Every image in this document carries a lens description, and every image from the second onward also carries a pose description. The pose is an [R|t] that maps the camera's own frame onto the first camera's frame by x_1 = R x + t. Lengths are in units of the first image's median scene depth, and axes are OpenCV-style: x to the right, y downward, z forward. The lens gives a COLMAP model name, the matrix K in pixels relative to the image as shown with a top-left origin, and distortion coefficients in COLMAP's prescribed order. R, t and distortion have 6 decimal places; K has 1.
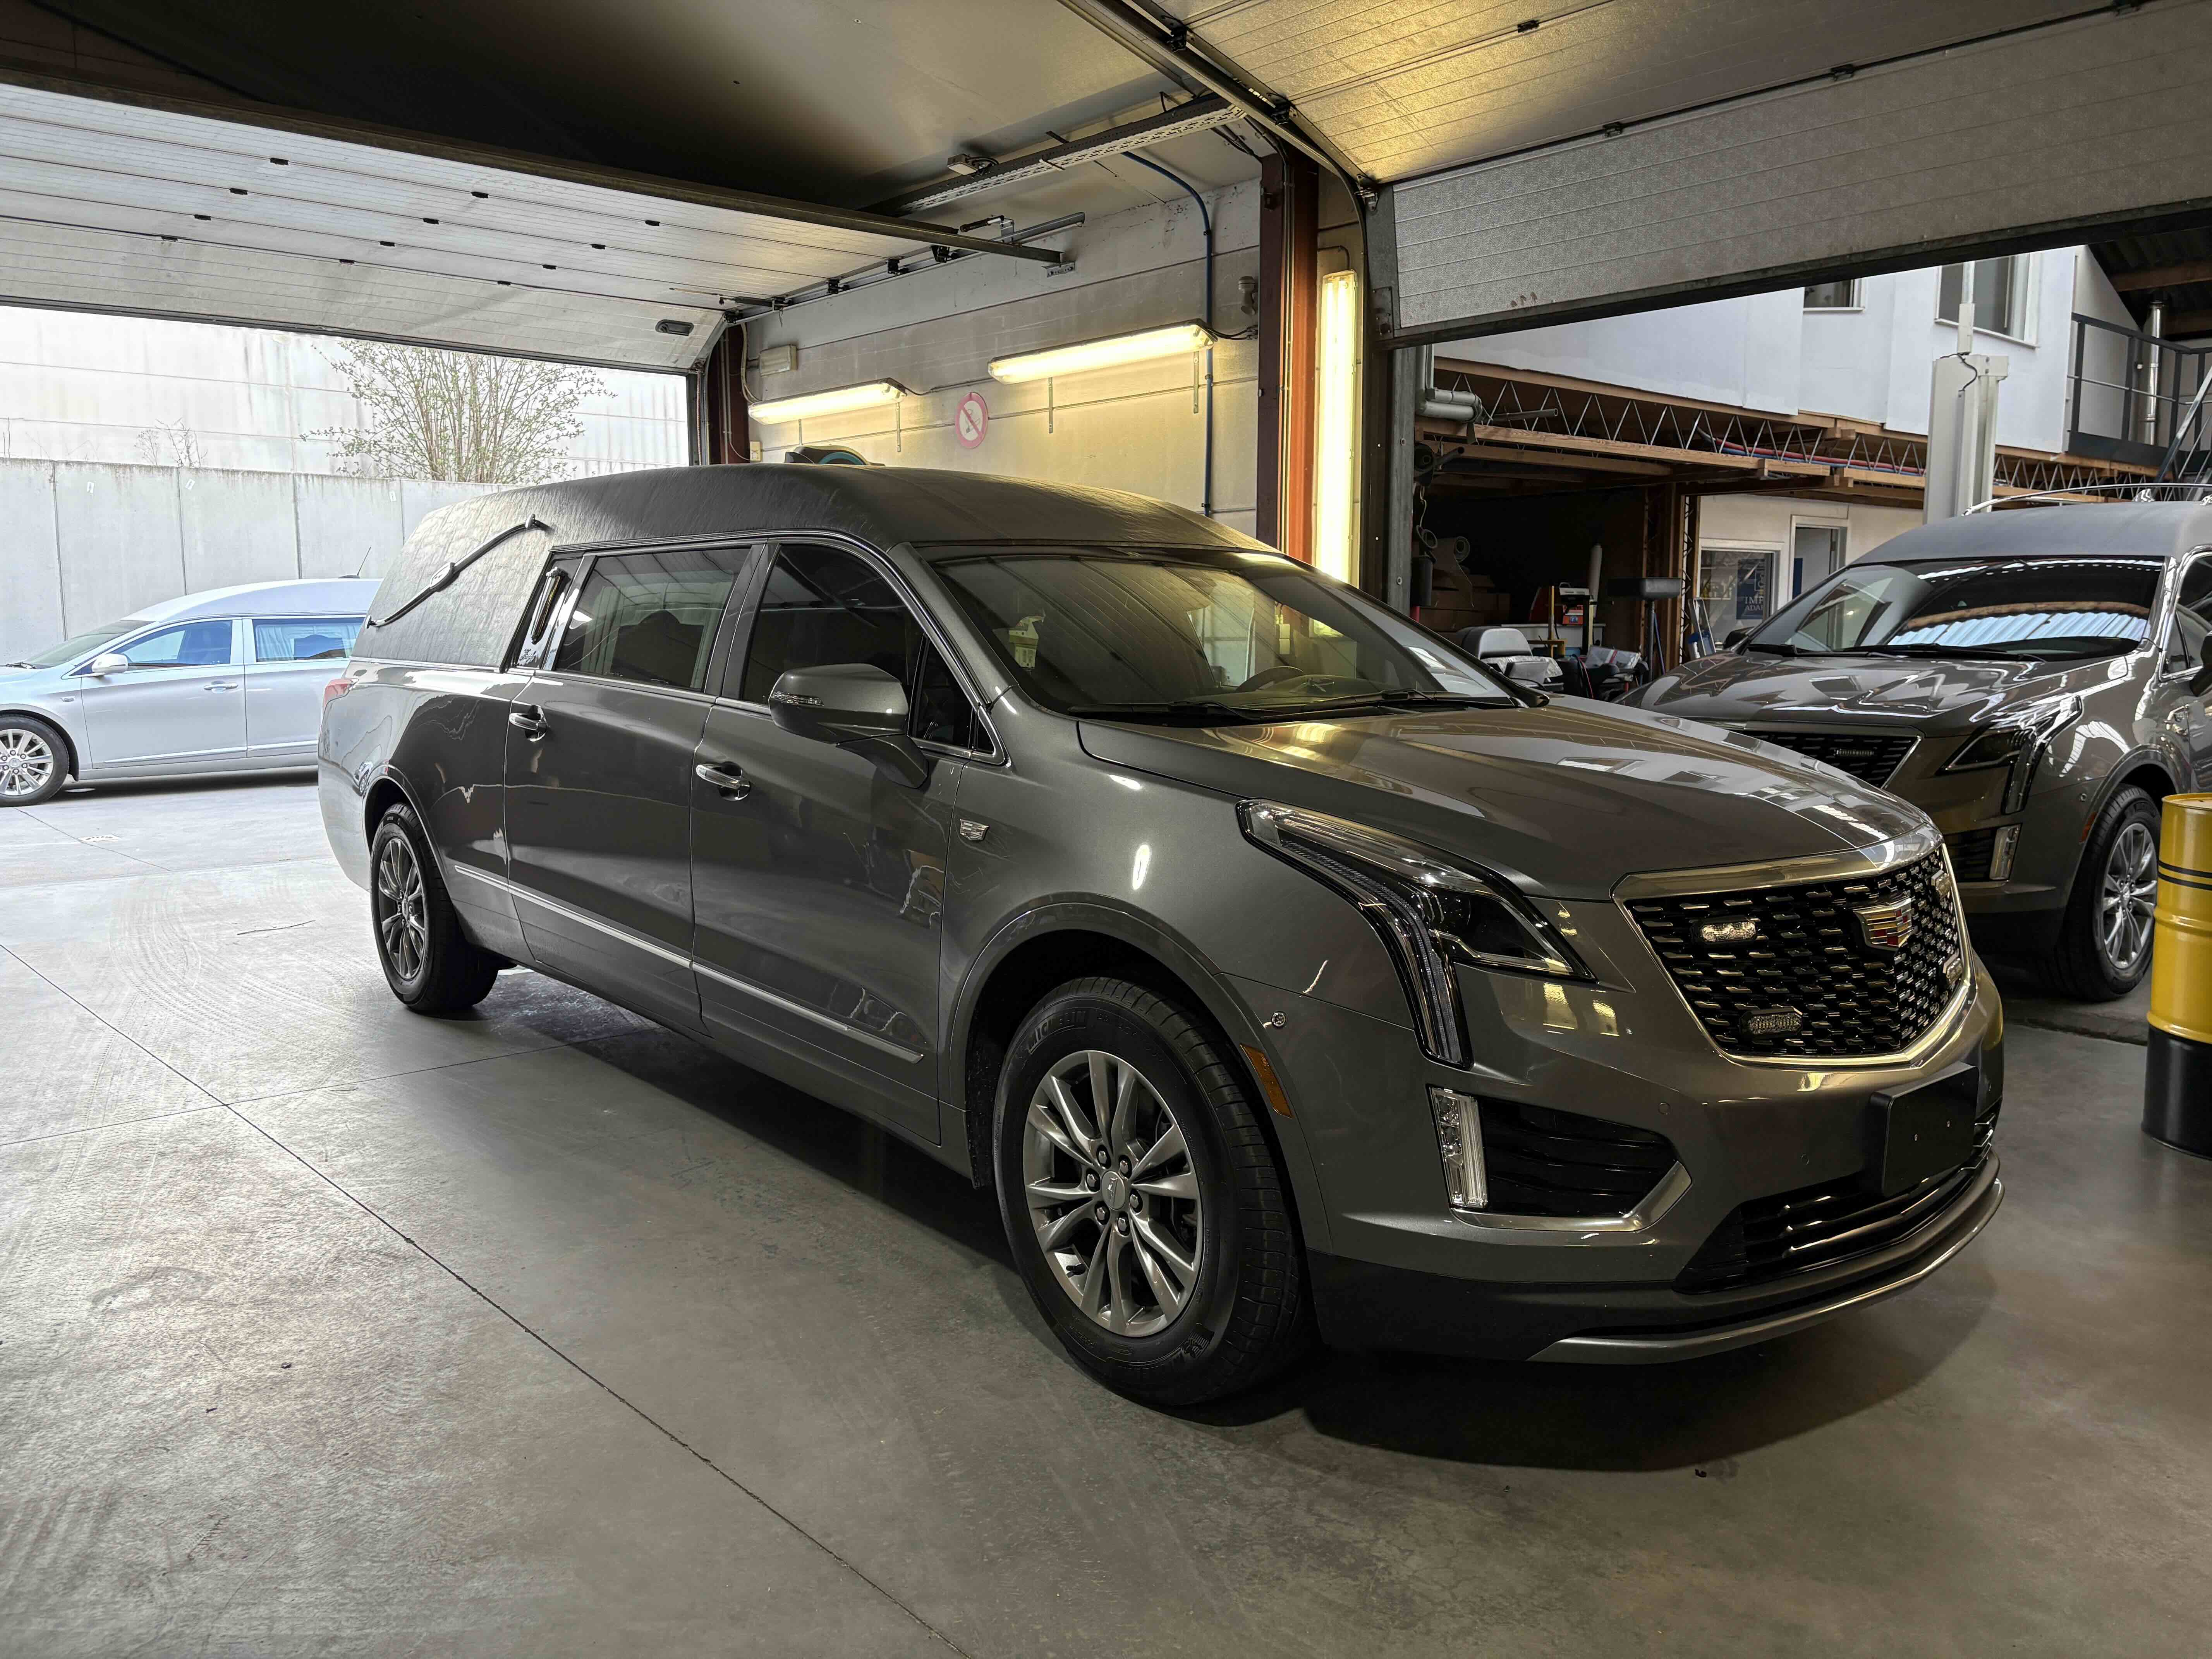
lens RADIAL K [[1685.3, 0, 1106.0], [0, 1685.3, 829.5], [0, 0, 1]] dist [0.045616, -0.048237]
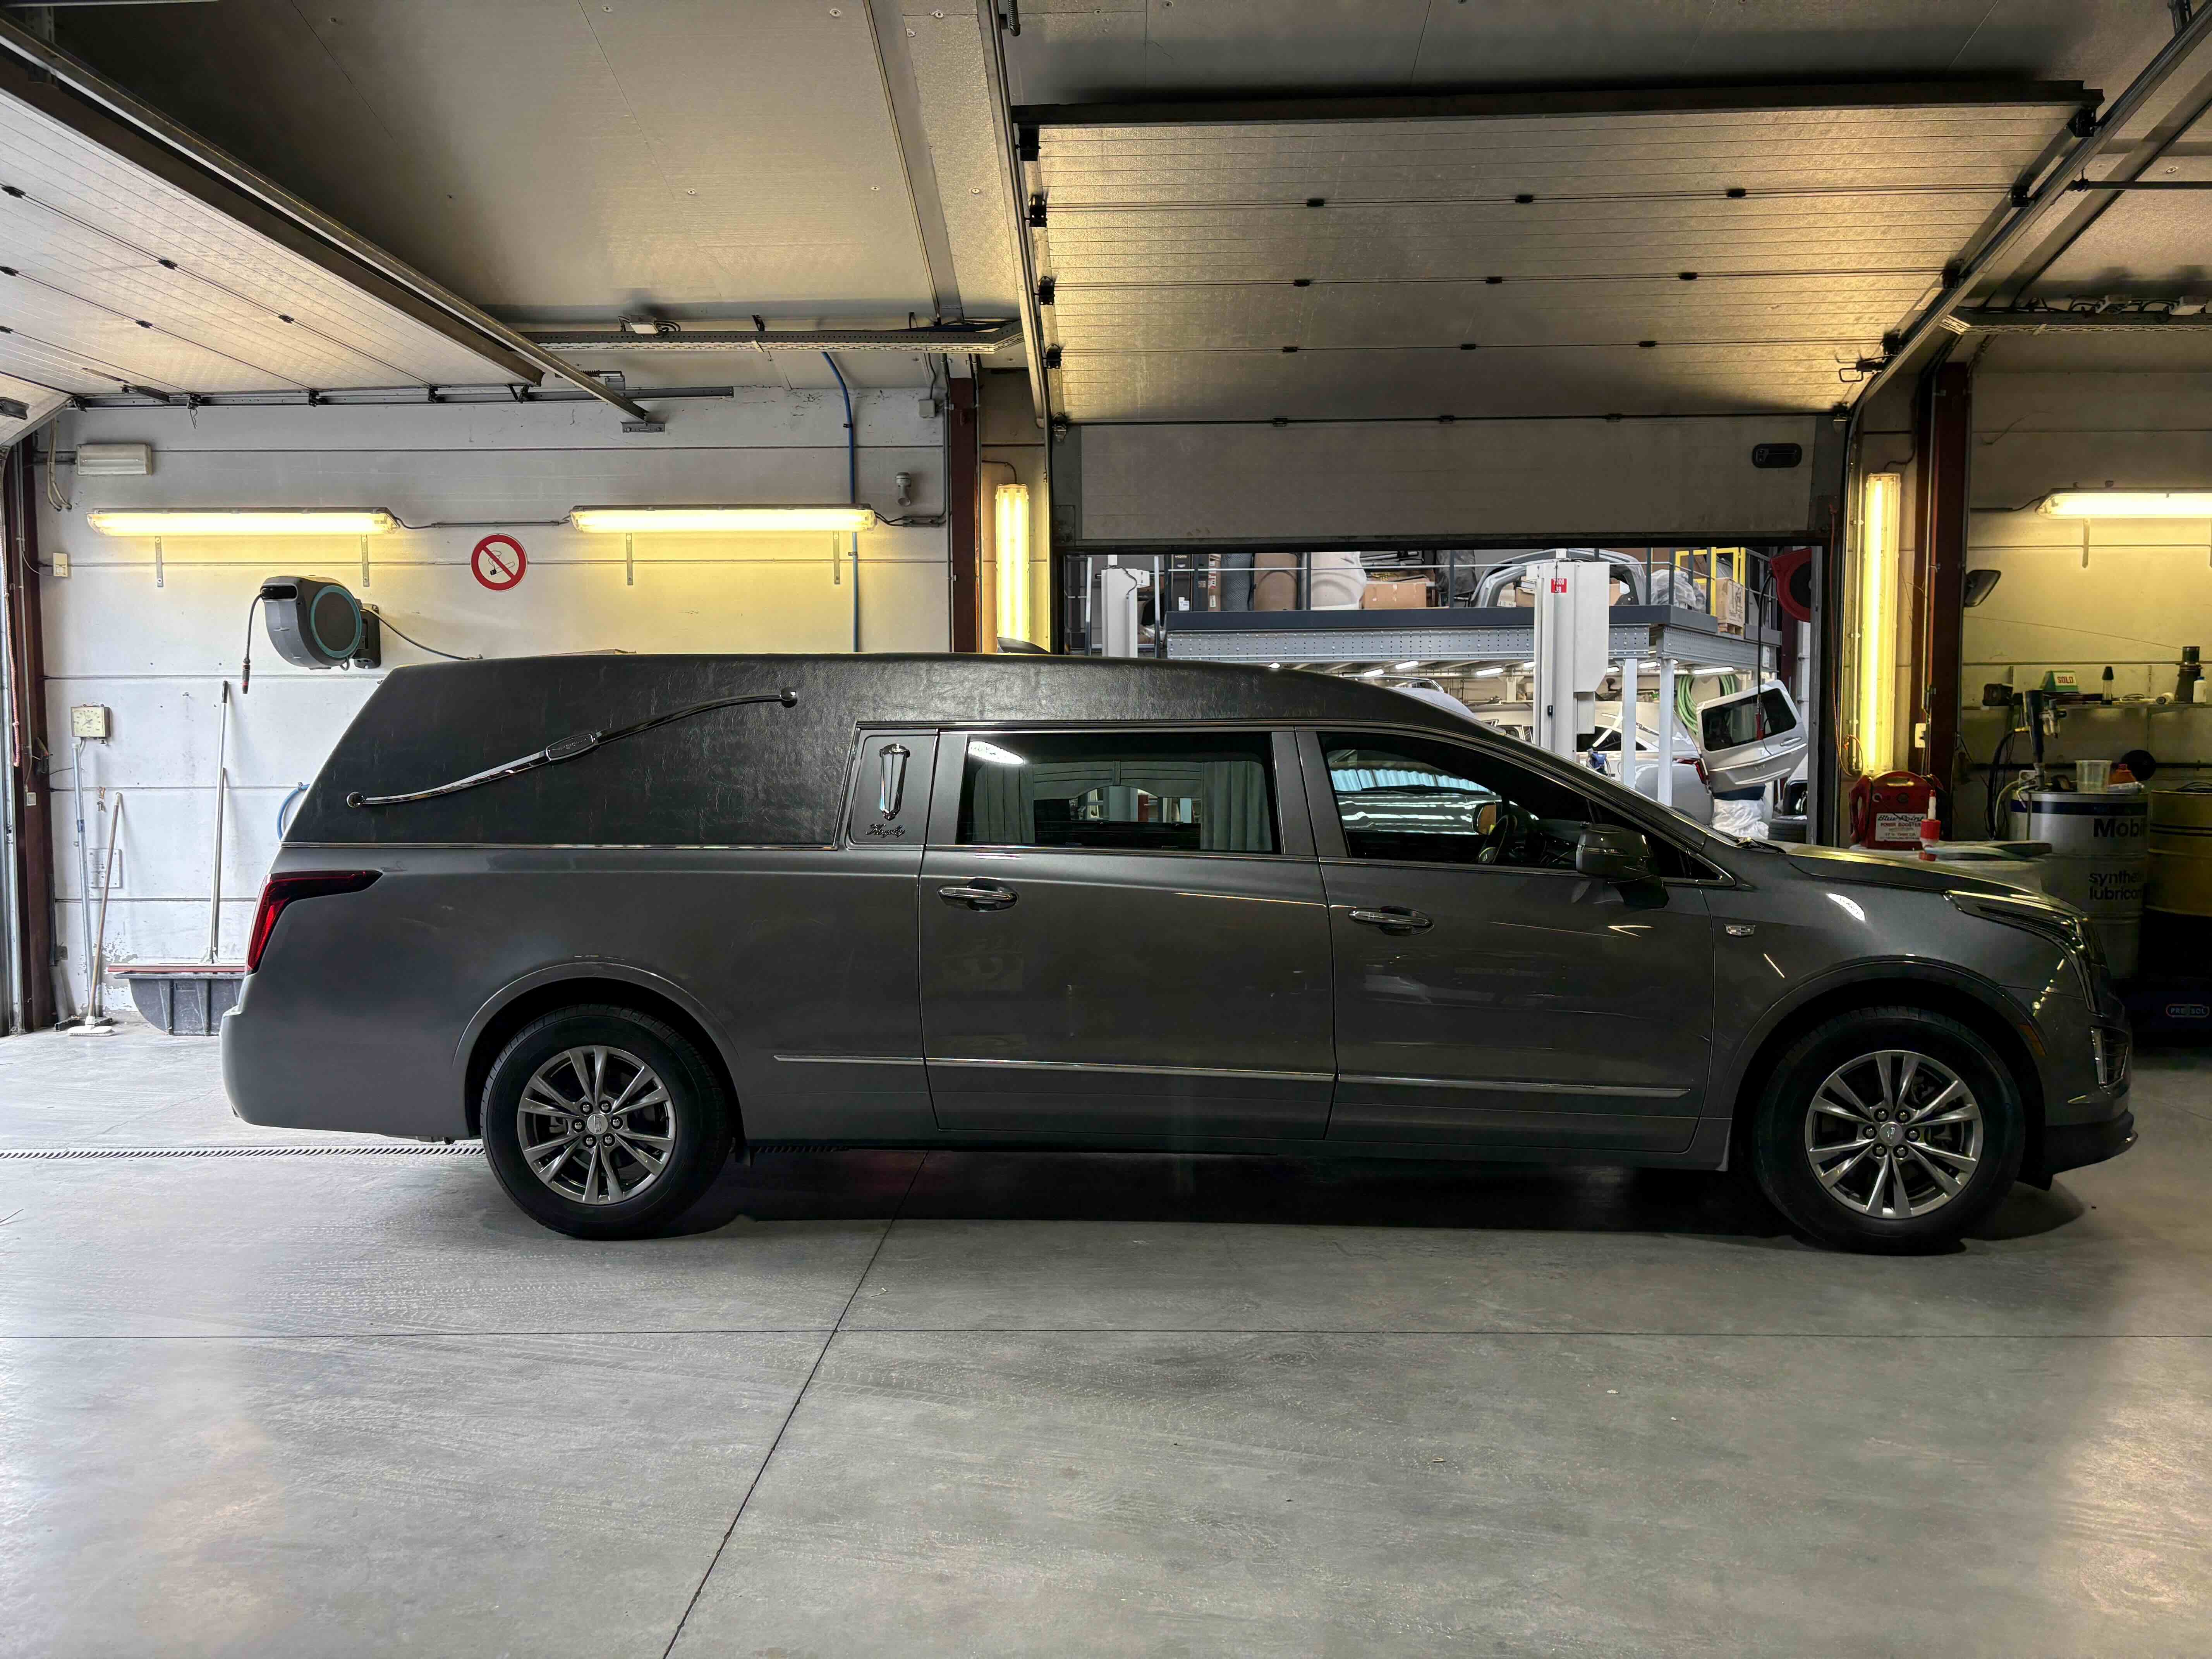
lens RADIAL K [[1685.3, 0, 1106.0], [0, 1685.3, 829.5], [0, 0, 1]] dist [0.045616, -0.048237]
pose [[0.682310, -0.042828, 0.729808, -0.710040], [0.094127, 0.995120, -0.029603, -0.044307], [-0.724978, 0.088893, 0.683011, 0.159622]]
